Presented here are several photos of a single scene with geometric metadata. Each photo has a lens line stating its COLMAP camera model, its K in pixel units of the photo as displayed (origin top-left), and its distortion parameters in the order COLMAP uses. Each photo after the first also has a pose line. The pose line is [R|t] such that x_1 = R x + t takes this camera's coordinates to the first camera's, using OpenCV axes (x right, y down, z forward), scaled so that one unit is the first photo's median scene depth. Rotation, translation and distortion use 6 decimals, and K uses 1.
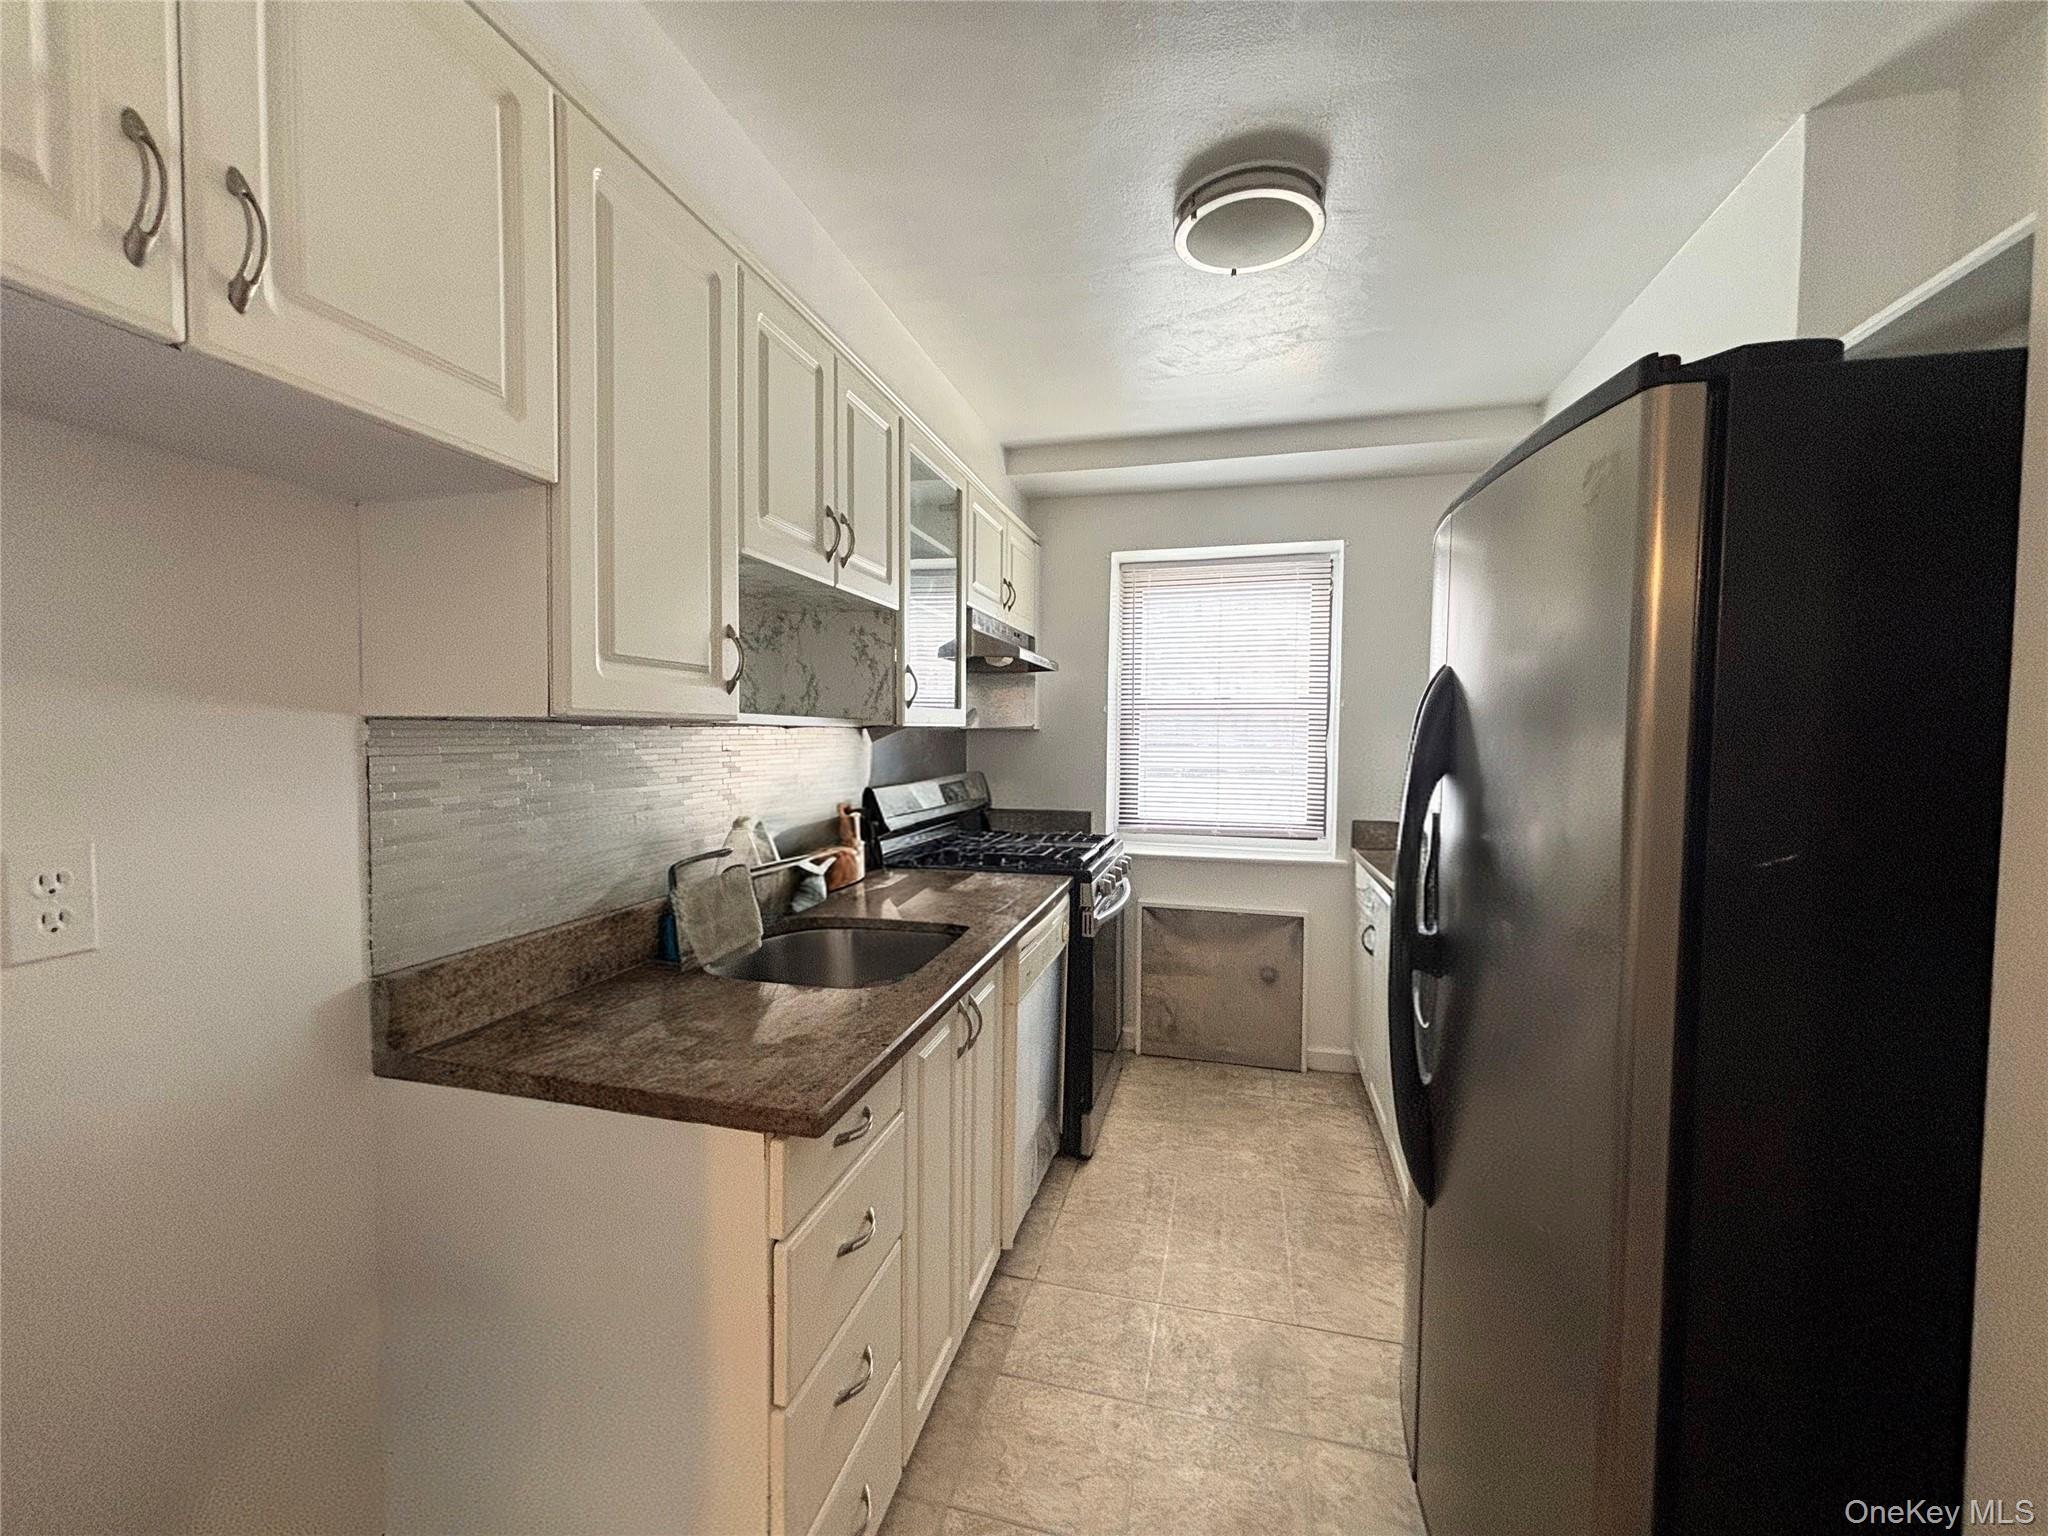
lens RADIAL K [[812.0, 0, 1024.0], [0, 812.0, 768.0], [0, 0, 1]] dist [-0.016510, -0.000080]
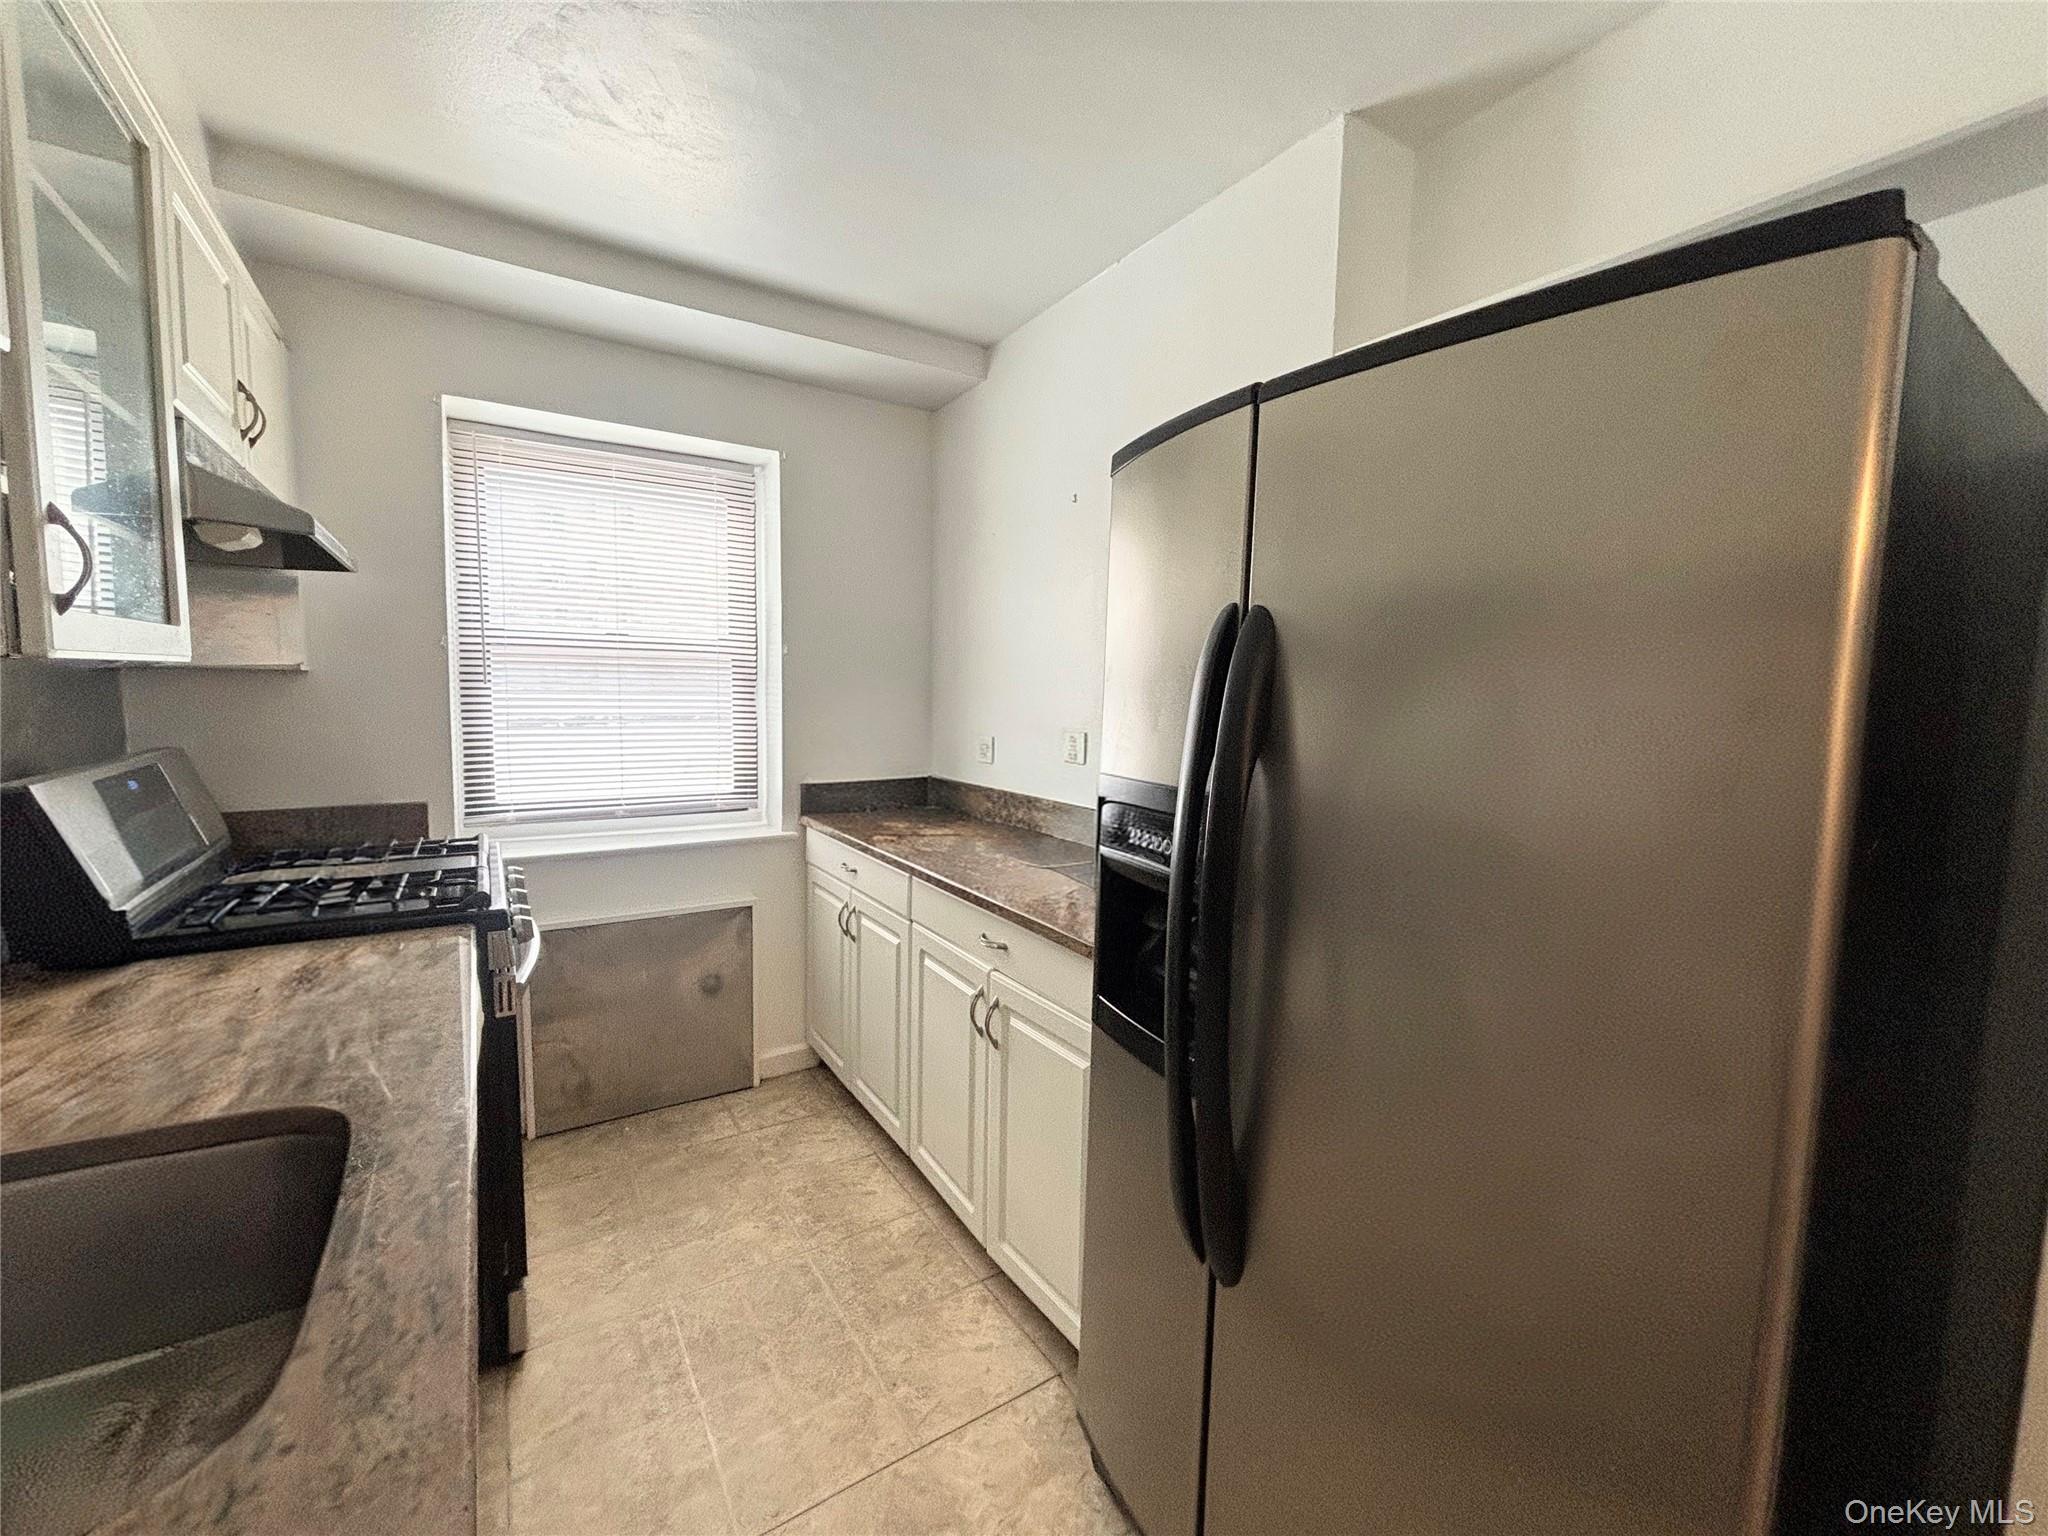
lens RADIAL K [[823.6, 0, 1024.0], [0, 823.6, 768.0], [0, 0, 1]] dist [-0.003425, -0.000297]
pose [[0.676258, -0.060435, 0.734182, -0.079436], [0.014360, 0.997521, 0.068885, -0.011379], [-0.736525, -0.036041, 0.675449, 0.233352]]
